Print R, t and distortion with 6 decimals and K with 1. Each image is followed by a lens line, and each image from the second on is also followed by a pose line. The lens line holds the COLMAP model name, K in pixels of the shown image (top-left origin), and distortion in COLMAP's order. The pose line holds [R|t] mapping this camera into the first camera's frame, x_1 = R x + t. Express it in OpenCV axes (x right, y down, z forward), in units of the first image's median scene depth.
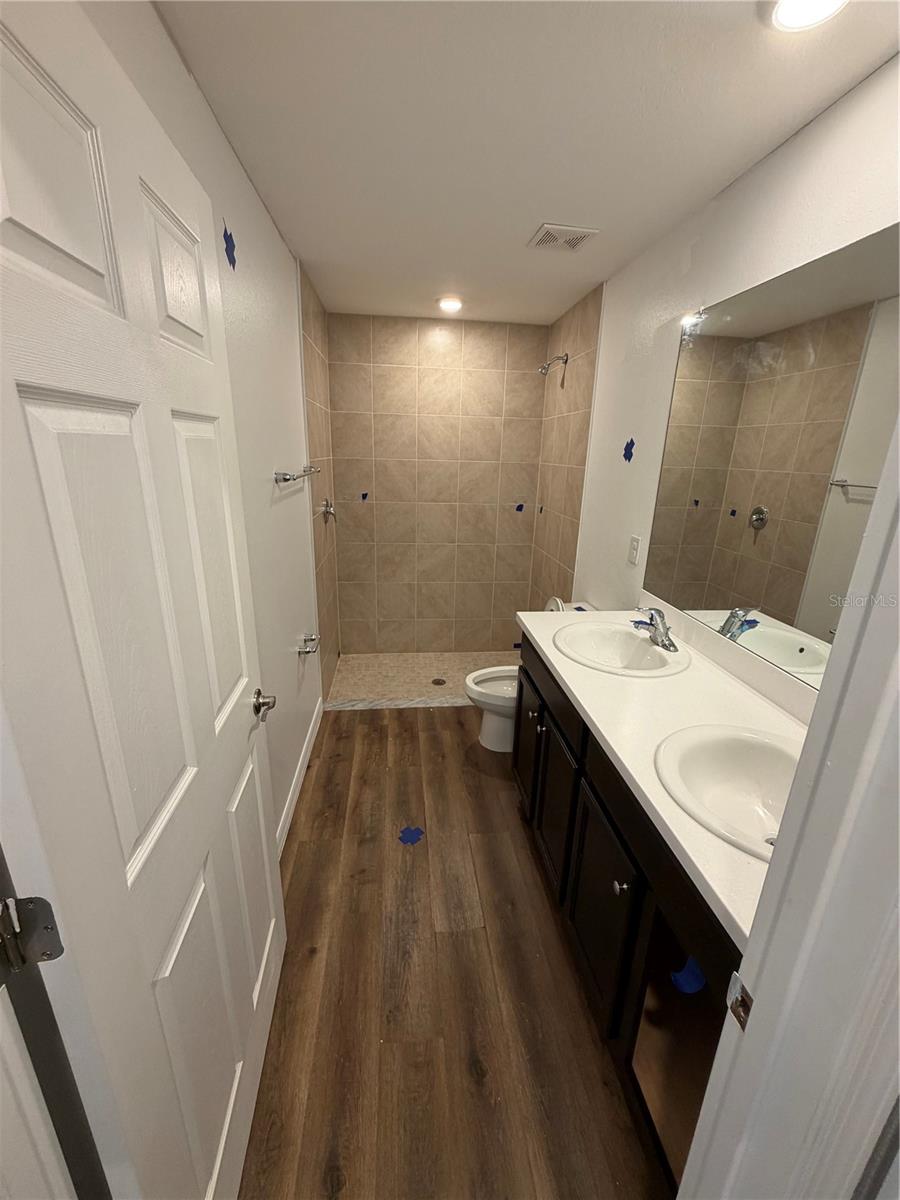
lens RADIAL K [[485.0, 0, 436.9], [0, 485.0, 590.5], [0, 0, 1]] dist [-0.001335, -0.000683]
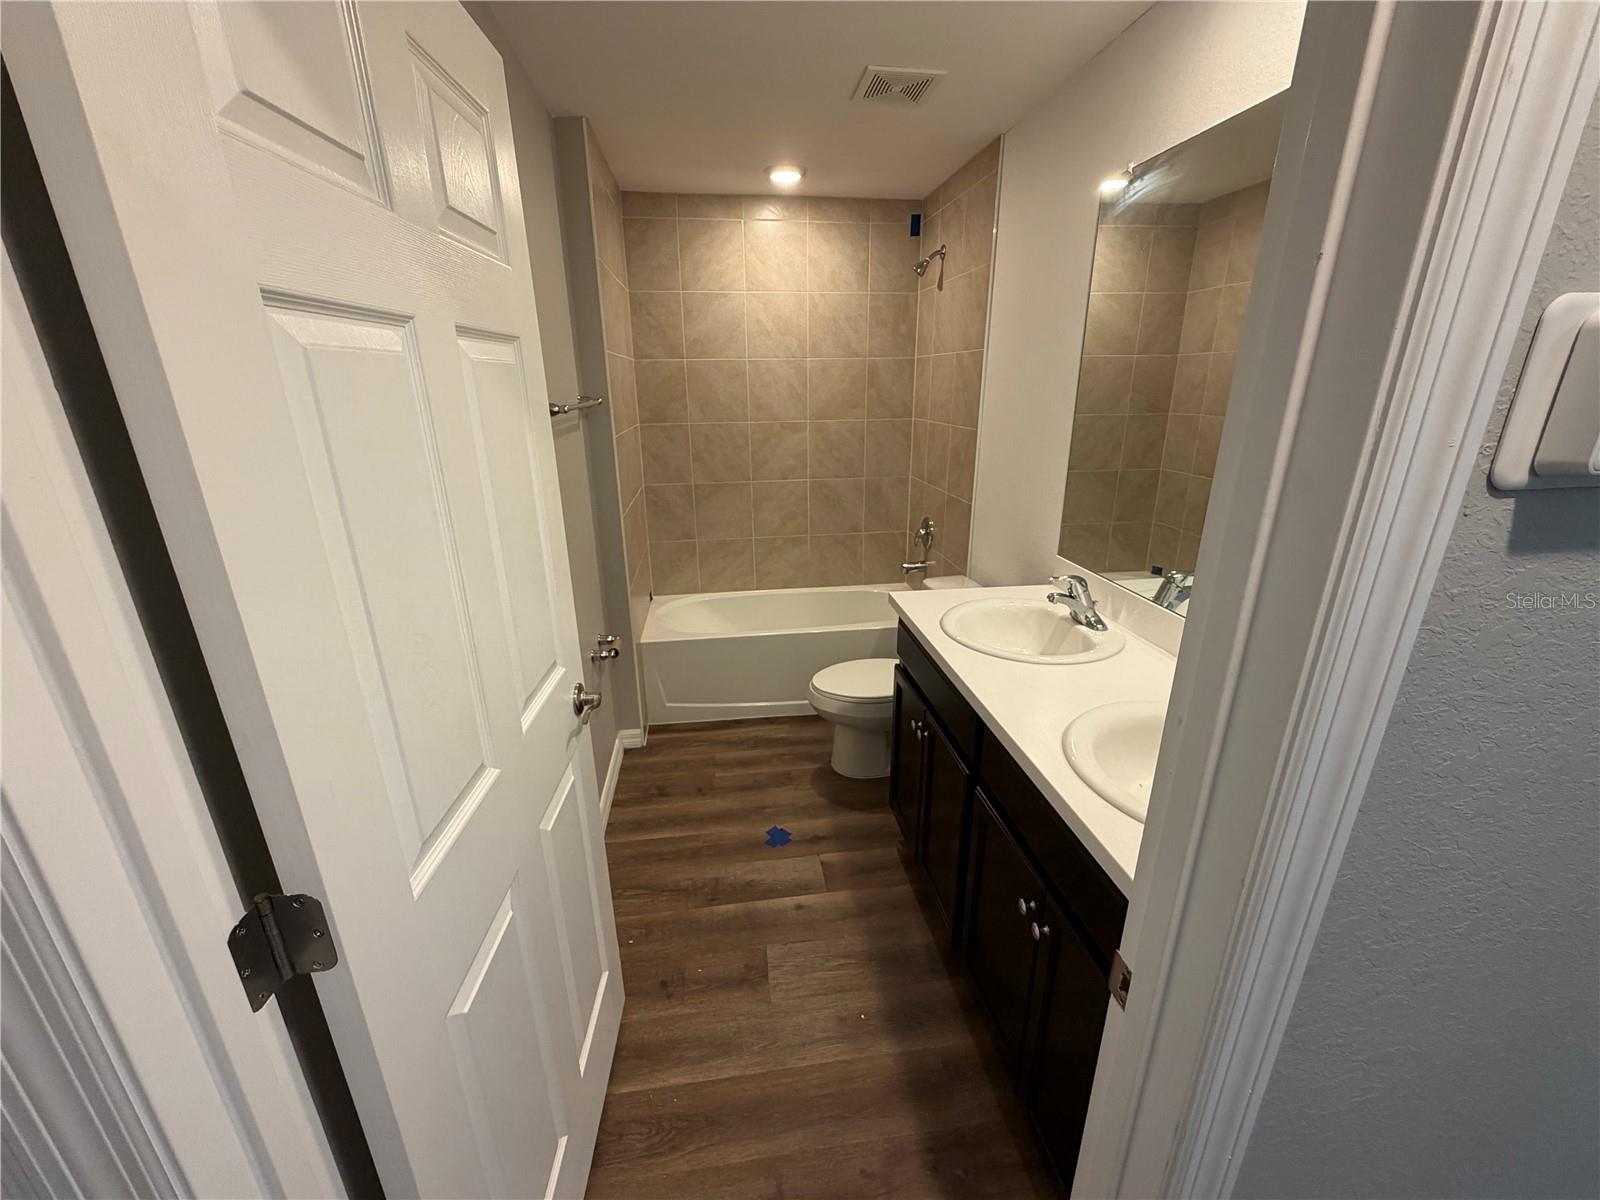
lens RADIAL K [[646.7, 0, 800.0], [0, 646.7, 600.0], [0, 0, 1]] dist [-0.001335, -0.000683]
pose [[0.998637, -0.001618, -0.052167, 0.070082], [0.003373, 0.999431, 0.033574, 0.043336], [0.052083, -0.033704, 0.998074, -0.053607]]
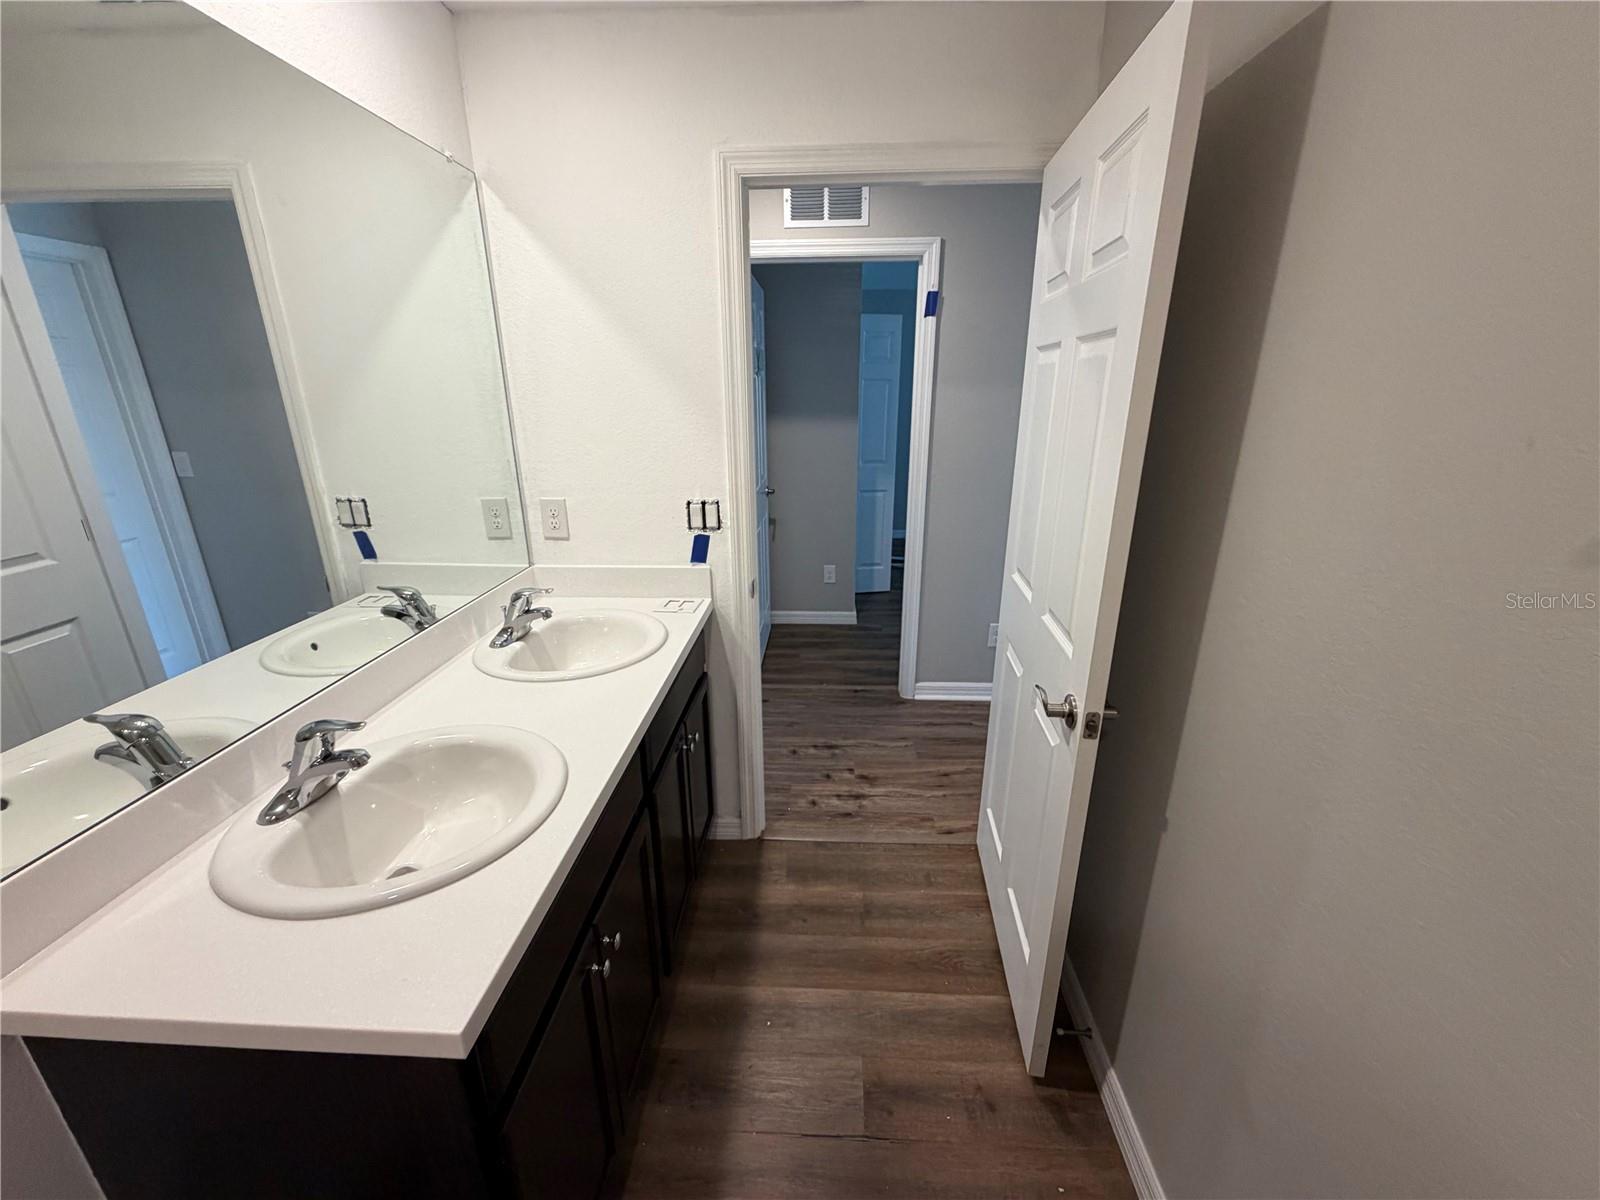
lens RADIAL K [[646.7, 0, 800.0], [0, 646.7, 600.0], [0, 0, 1]] dist [-0.001335, -0.000683]
pose [[-0.973843, -0.078255, 0.213320, -0.225762], [0.060317, 0.816109, 0.574741, -0.708207], [-0.219069, 0.572575, -0.790043, 2.472152]]
